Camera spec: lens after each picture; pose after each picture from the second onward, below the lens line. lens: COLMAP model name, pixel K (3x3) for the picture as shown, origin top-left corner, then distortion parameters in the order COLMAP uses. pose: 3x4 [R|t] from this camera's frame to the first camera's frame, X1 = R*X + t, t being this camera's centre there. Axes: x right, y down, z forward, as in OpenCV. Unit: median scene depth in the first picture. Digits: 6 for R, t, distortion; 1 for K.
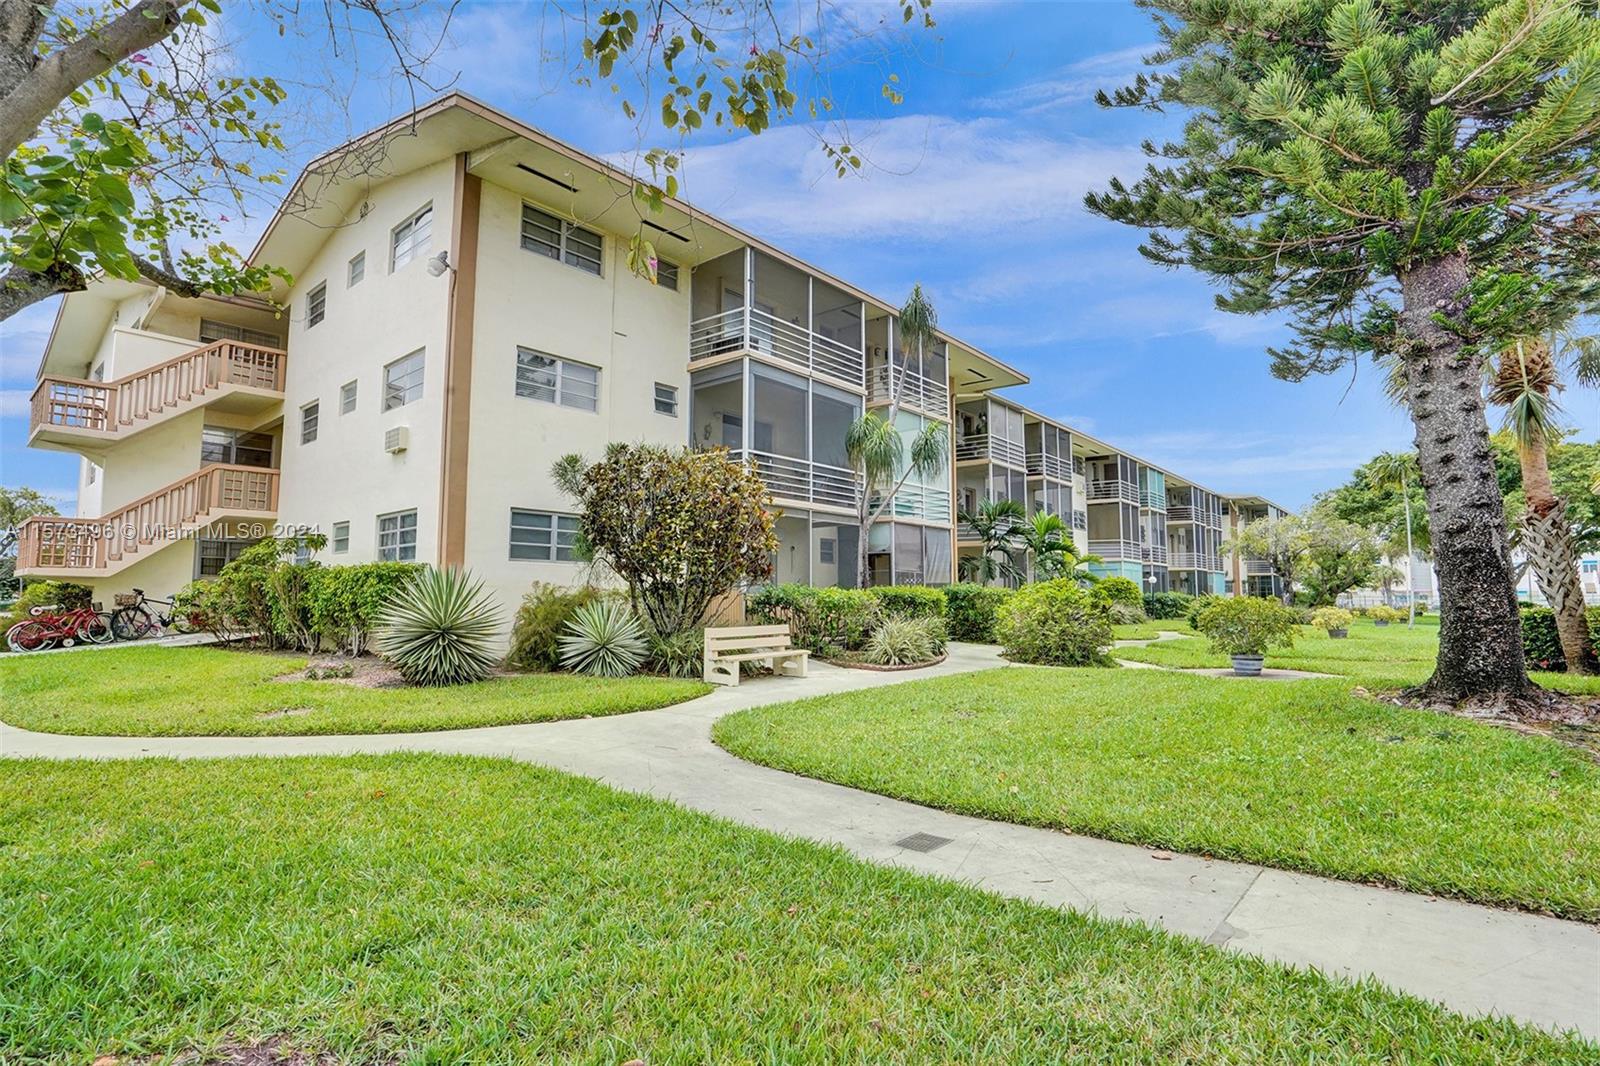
lens RADIAL K [[809.1, 0, 802.2], [0, 809.1, 562.3], [0, 0, 1]] dist [-0.025492, 0.023002]
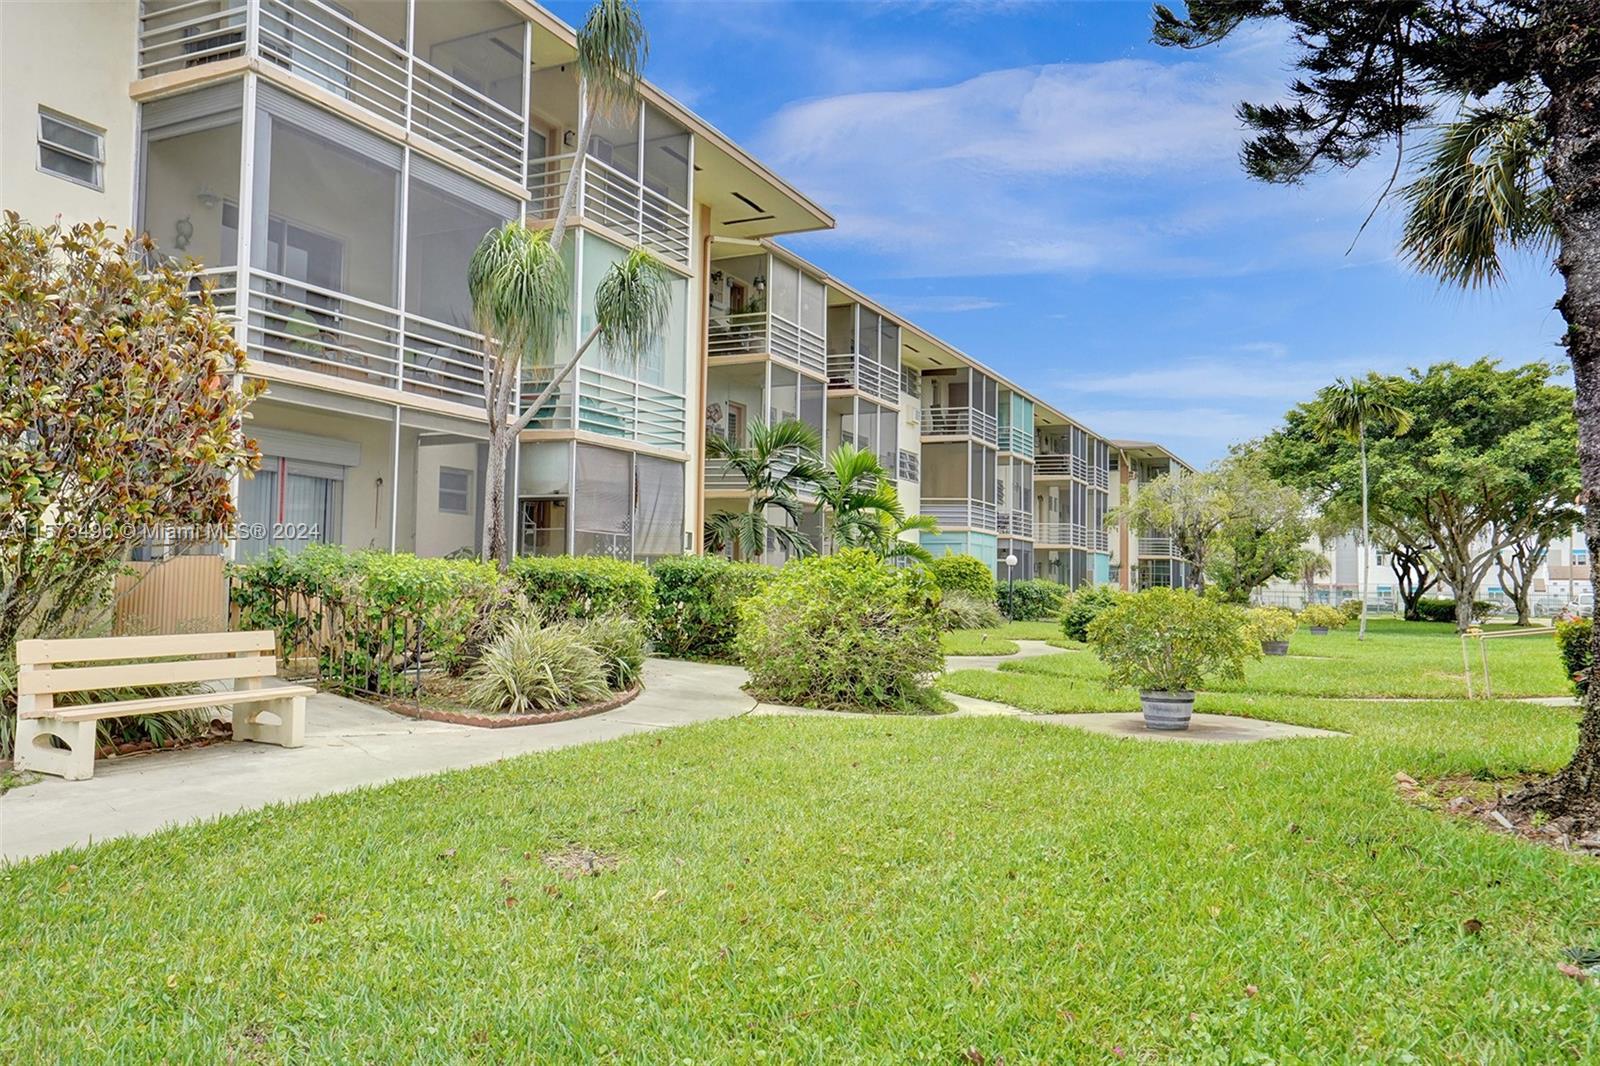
lens RADIAL K [[1154.2, 0, 798.1], [0, 1154.2, 592.3], [0, 0, 1]] dist [0.083250, 0.001173]
pose [[0.973684, 0.016976, 0.227268, 0.074152], [-0.029114, 0.998317, 0.050159, 0.007872], [-0.226034, -0.055456, 0.972540, 0.172981]]
